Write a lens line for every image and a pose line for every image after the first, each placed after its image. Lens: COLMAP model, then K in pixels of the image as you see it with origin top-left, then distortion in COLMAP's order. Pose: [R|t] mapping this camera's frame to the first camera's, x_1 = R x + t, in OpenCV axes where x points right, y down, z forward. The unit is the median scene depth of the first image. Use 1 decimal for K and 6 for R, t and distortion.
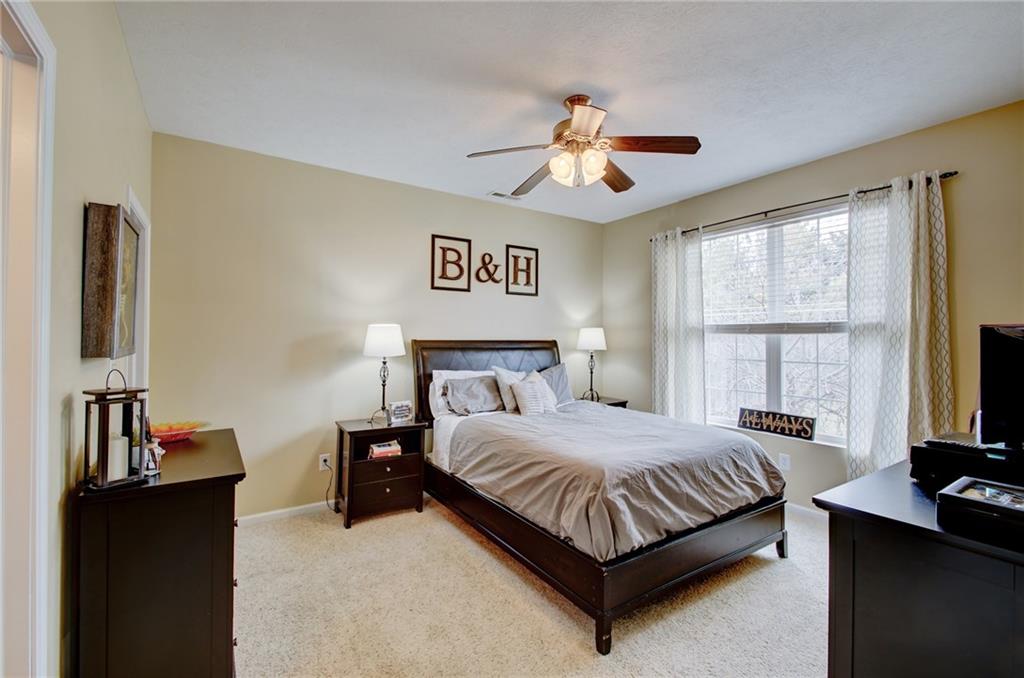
lens RADIAL K [[440.5, 0, 508.2], [0, 440.5, 334.9], [0, 0, 1]] dist [0.007600, -0.002561]
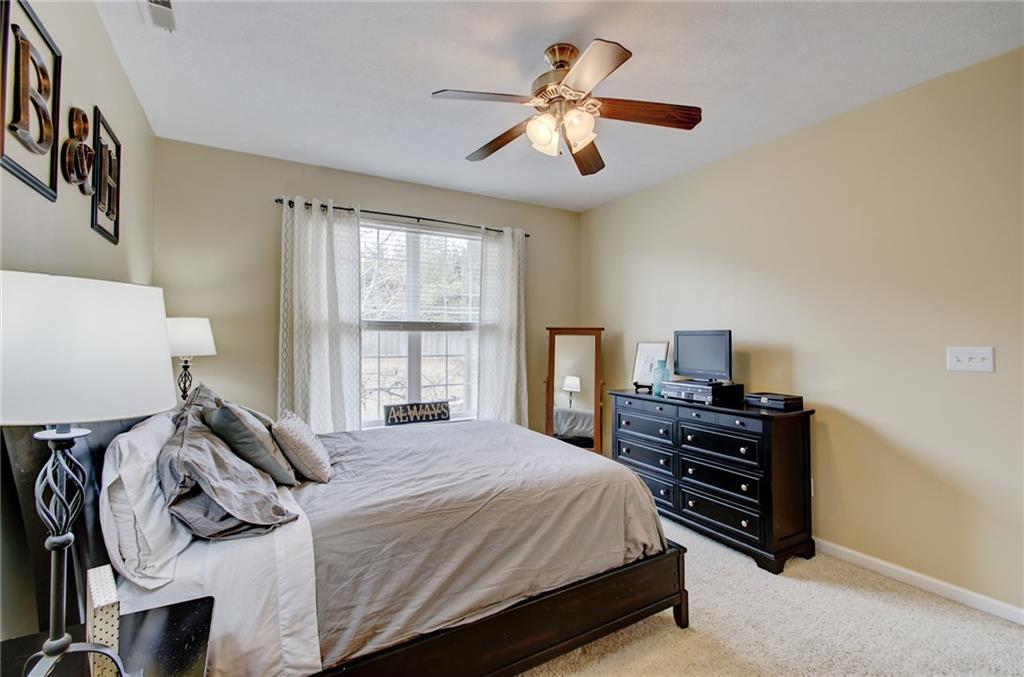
lens RADIAL K [[440.5, 0, 503.8], [0, 440.5, 331.3], [0, 0, 1]] dist [0.007600, -0.002561]
pose [[0.059974, 0.008849, 0.998161, -0.472804], [-0.006921, 0.999940, -0.008449, 0.005883], [-0.998176, -0.006401, 0.060031, 0.728670]]
